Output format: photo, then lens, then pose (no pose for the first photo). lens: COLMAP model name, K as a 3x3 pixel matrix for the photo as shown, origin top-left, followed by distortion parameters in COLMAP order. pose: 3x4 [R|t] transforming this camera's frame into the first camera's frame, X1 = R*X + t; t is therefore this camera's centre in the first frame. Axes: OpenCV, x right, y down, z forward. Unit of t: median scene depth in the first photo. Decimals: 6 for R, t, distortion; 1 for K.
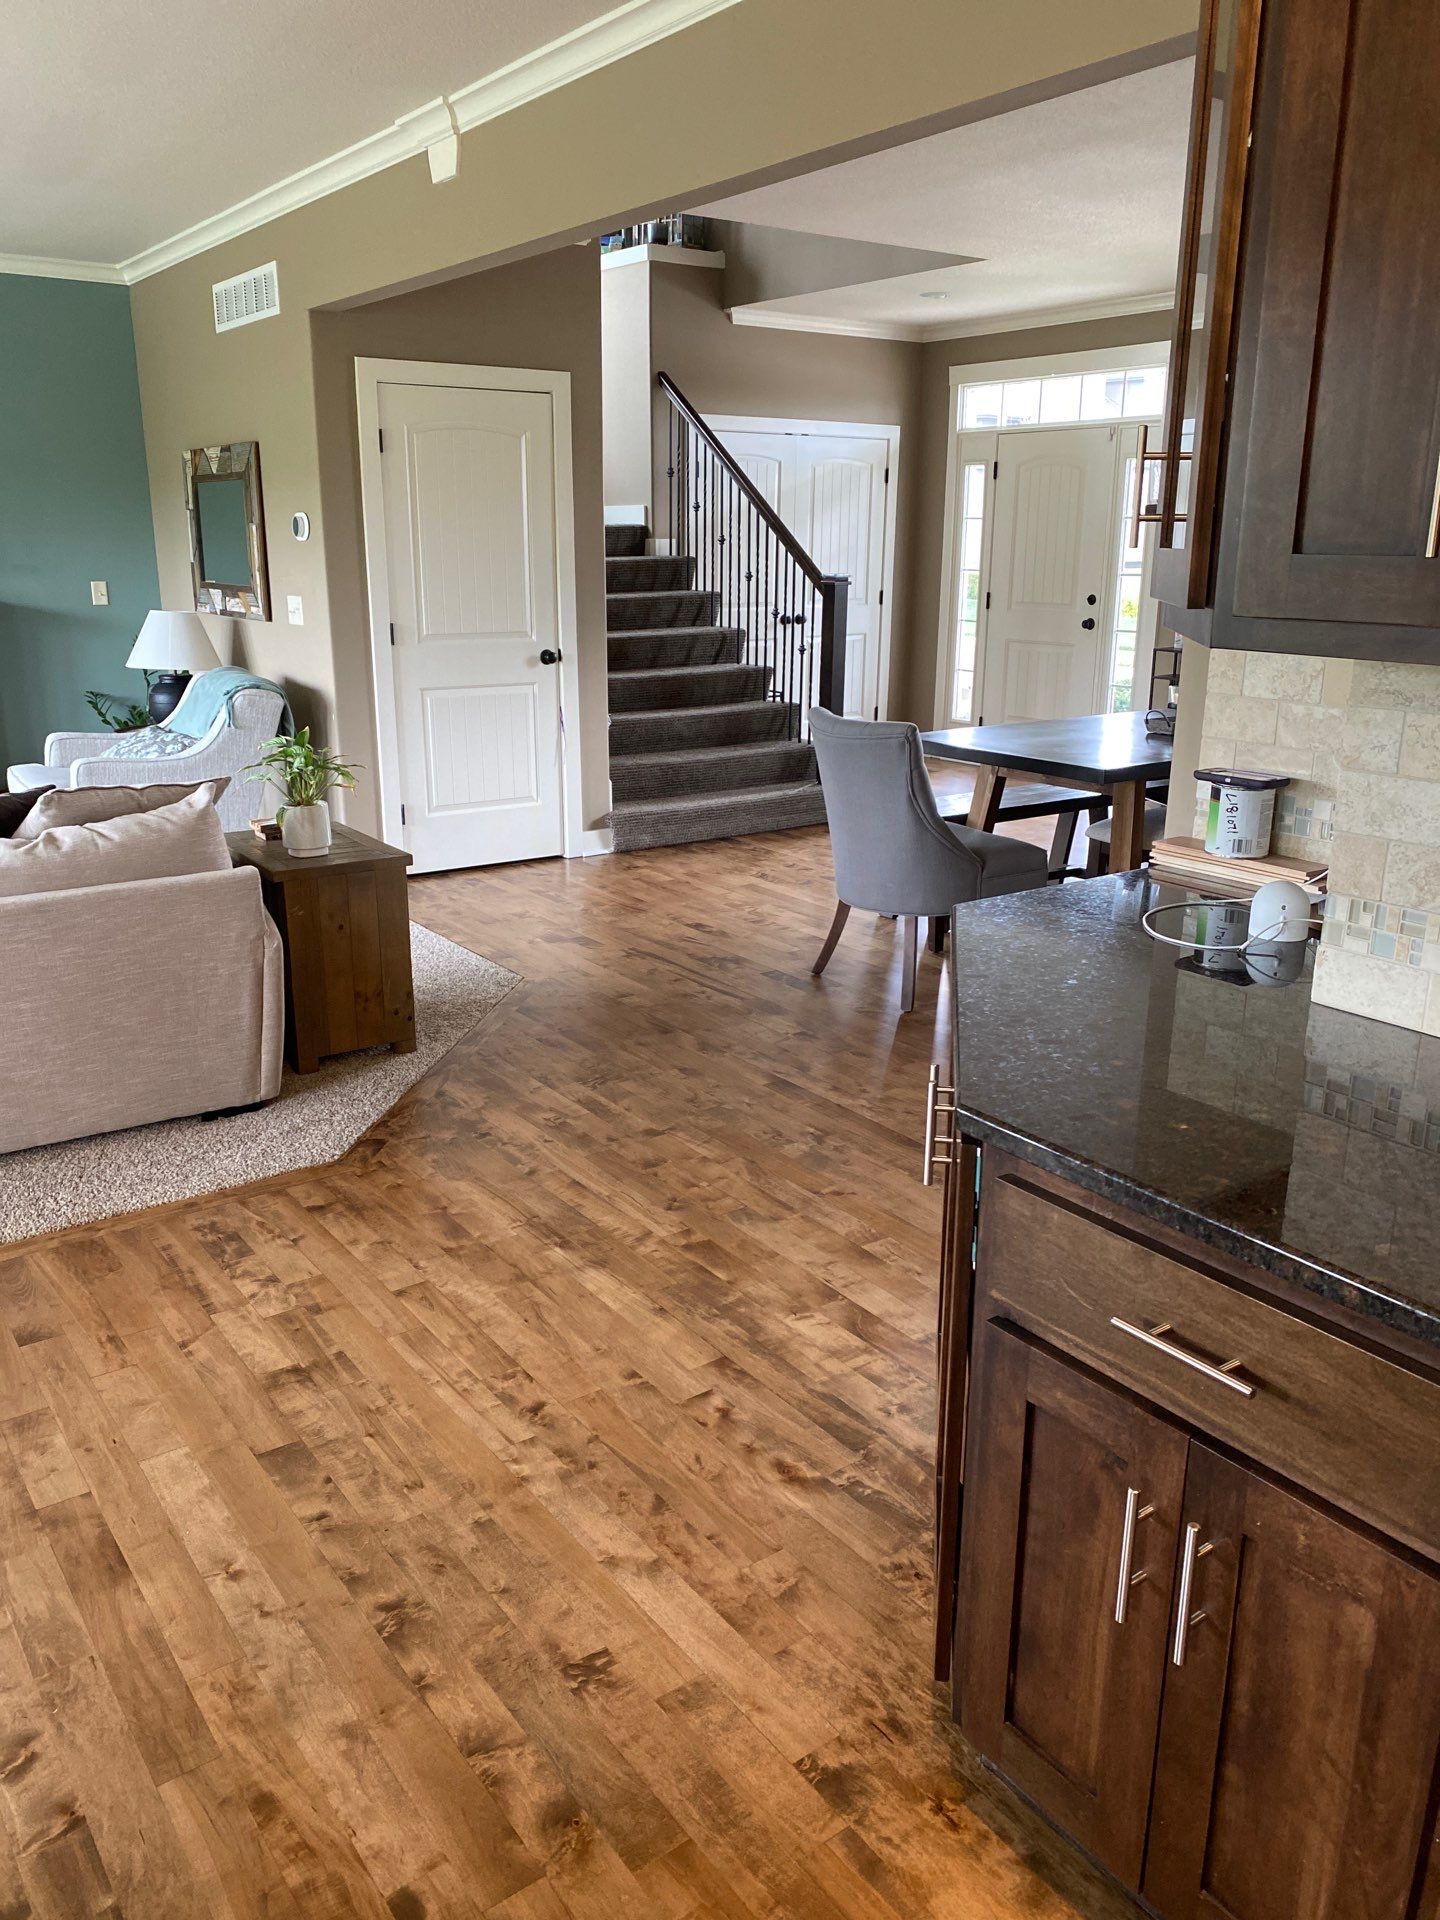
lens RADIAL K [[1444.6, 0, 711.3], [0, 1444.6, 955.2], [0, 0, 1]] dist [0.002235, -0.014597]
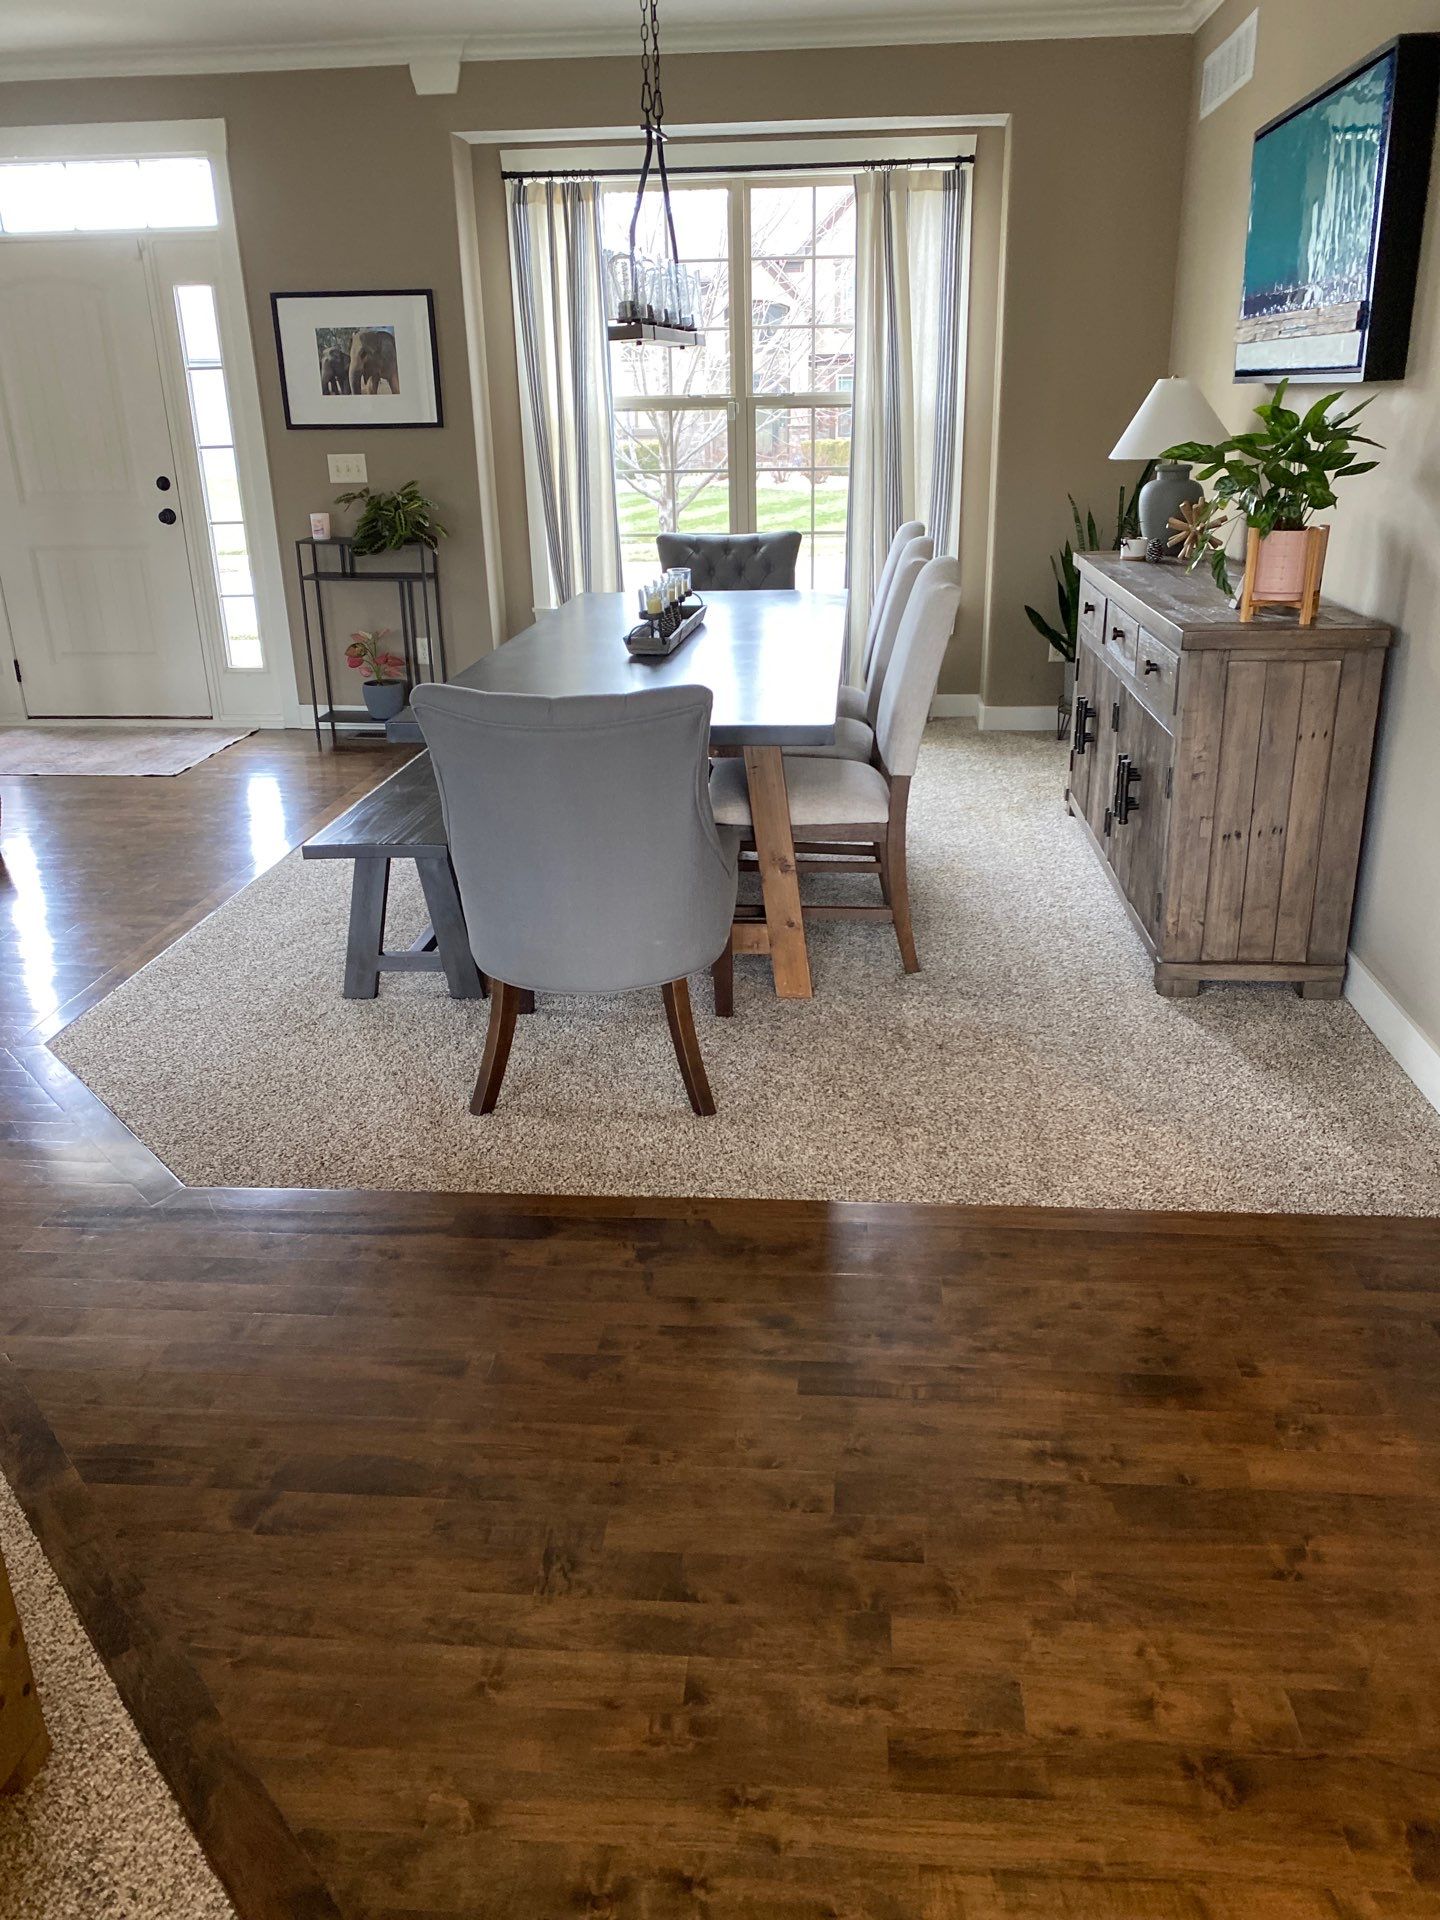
lens RADIAL K [[1444.6, 0, 730.6], [0, 1444.6, 964.8], [0, 0, 1]] dist [0.002235, -0.014597]
pose [[0.644870, -0.289507, 0.707339, -0.318584], [0.226359, 0.956307, 0.185038, -0.174513], [-0.730003, 0.040787, 0.682226, 0.631456]]
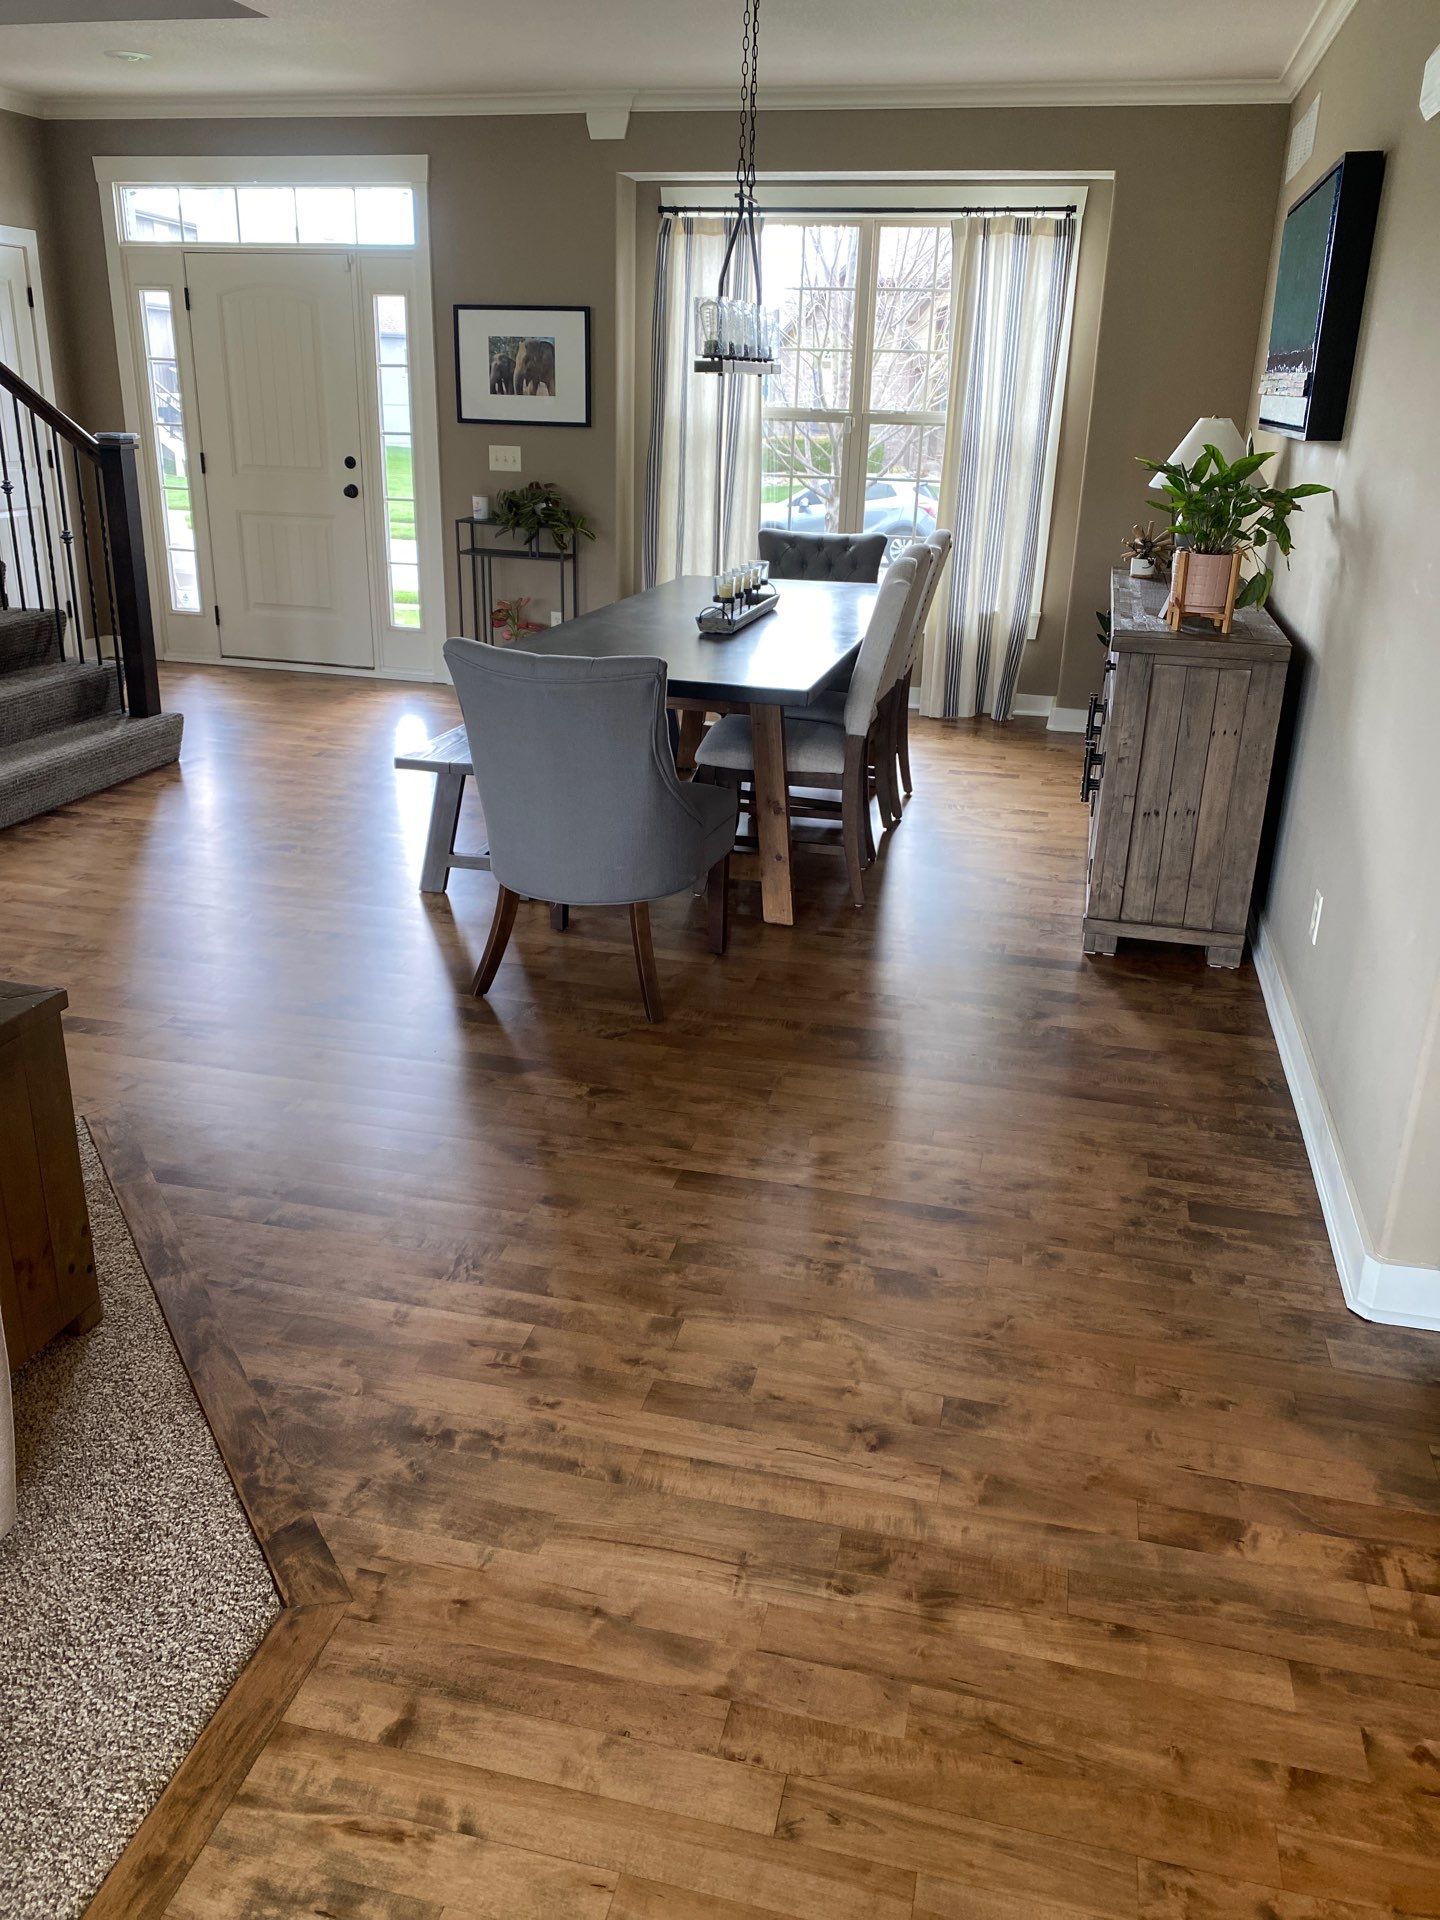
lens RADIAL K [[1444.6, 0, 707.1], [0, 1444.6, 932.6], [0, 0, 1]] dist [0.002235, -0.014597]
pose [[0.755534, -0.209073, 0.620851, -0.367757], [0.154061, 0.977832, 0.141806, -0.133925], [-0.636737, -0.011491, 0.770996, 0.432730]]
